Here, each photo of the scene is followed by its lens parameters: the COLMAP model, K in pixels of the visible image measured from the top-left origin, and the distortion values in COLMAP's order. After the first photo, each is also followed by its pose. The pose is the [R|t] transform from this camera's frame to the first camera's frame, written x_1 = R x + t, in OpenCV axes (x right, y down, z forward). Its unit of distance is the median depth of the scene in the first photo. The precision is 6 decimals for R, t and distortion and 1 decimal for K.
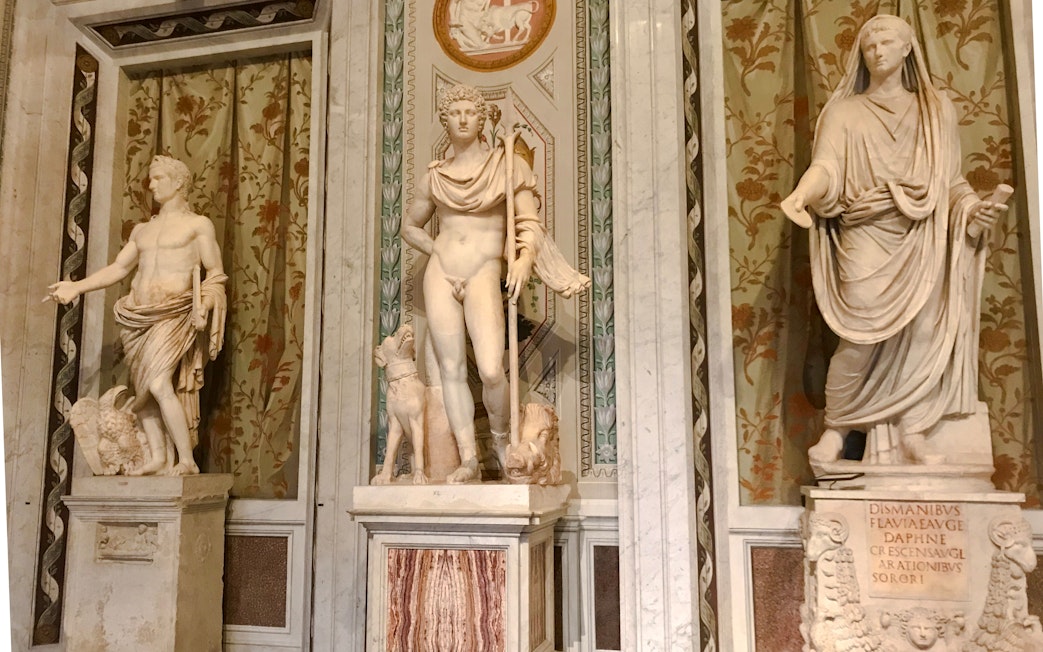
lens RADIAL K [[917.2, 0, 521.5], [0, 917.2, 326.0], [0, 0, 1]] dist [0.005755, 0.007900]
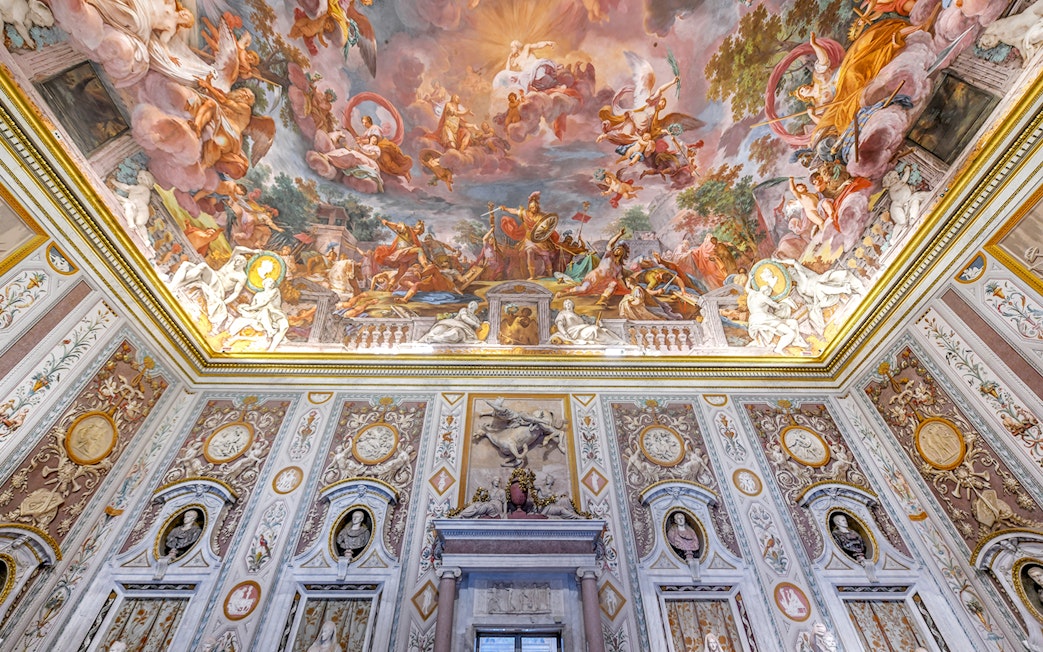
lens RADIAL K [[435.7, 0, 521.5], [0, 435.7, 326.0], [0, 0, 1]] dist [0.000768, 0.000283]
pose [[0.962458, 0.188021, 0.195762, 0.430314], [-0.039312, 0.810178, -0.584865, -0.217995], [-0.268569, 0.555212, 0.787153, -1.118724]]
